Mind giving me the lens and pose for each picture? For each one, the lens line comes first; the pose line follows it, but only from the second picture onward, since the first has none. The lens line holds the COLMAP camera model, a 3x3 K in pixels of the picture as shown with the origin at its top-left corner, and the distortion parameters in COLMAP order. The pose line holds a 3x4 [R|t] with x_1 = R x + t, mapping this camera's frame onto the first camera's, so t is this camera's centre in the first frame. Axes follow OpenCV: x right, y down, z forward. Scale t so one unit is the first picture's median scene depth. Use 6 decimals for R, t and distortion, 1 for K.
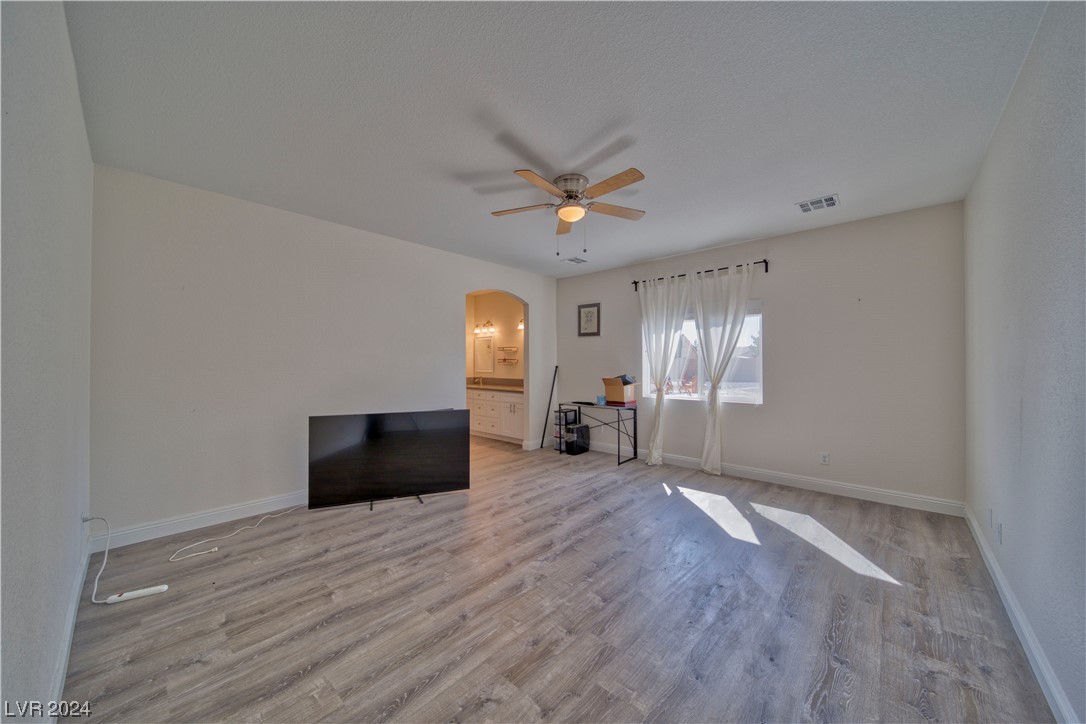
lens RADIAL K [[380.8, 0, 542.6], [0, 380.8, 361.5], [0, 0, 1]] dist [0.001127, -0.002156]
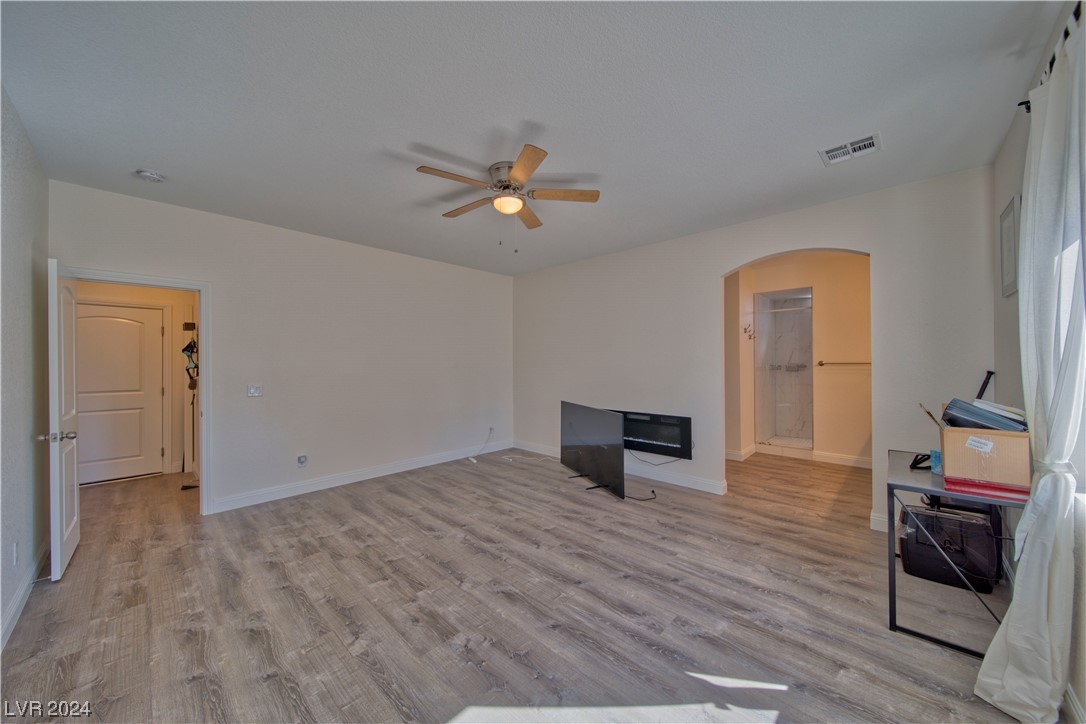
lens RADIAL K [[380.8, 0, 542.6], [0, 380.8, 361.5], [0, 0, 1]] dist [0.001127, -0.002156]
pose [[-0.017420, -0.000907, -0.999848, 0.864677], [0.010809, 0.999941, -0.001096, -0.006067], [0.999790, -0.010826, -0.017410, 0.950906]]
